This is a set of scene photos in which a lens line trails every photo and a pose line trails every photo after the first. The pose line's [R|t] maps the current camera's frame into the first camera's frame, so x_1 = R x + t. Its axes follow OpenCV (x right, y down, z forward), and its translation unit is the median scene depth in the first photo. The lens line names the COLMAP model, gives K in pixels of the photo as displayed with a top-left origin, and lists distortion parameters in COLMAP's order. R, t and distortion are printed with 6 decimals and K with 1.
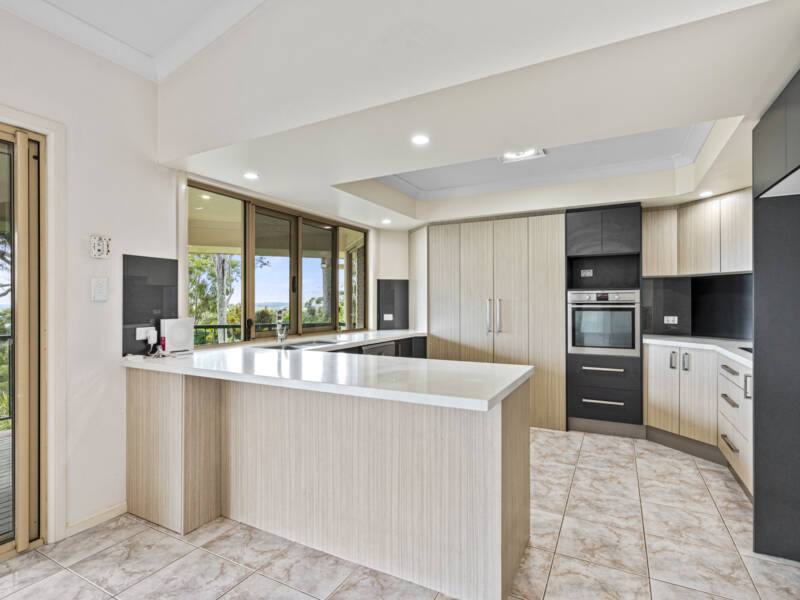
lens RADIAL K [[409.8, 0, 400.0], [0, 409.8, 300.0], [0, 0, 1]] dist [-0.028027, -0.000047]
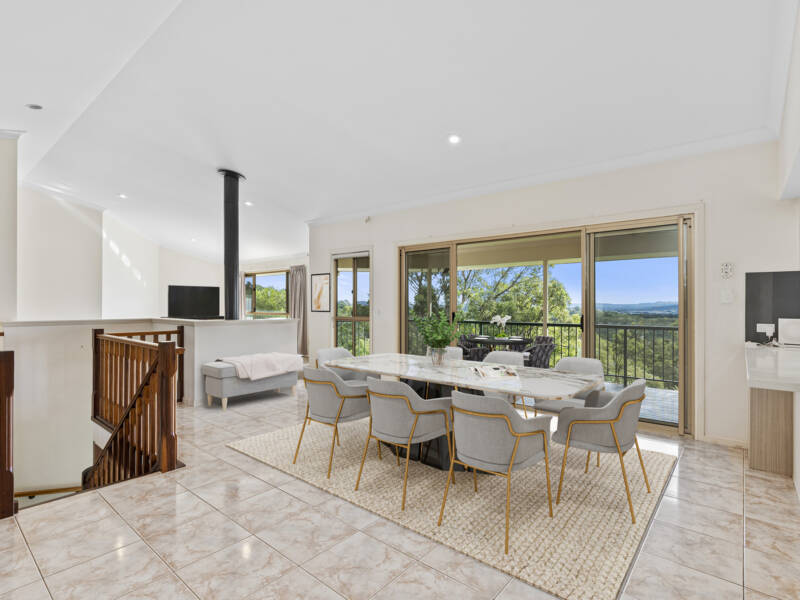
lens RADIAL K [[409.8, 0, 400.0], [0, 409.8, 300.0], [0, 0, 1]] dist [-0.028027, -0.000047]
pose [[-0.212874, 0.002835, -0.977076, 1.015078], [0.006688, 0.999977, 0.001444, -0.024858], [0.977057, -0.006227, -0.212888, 0.074521]]
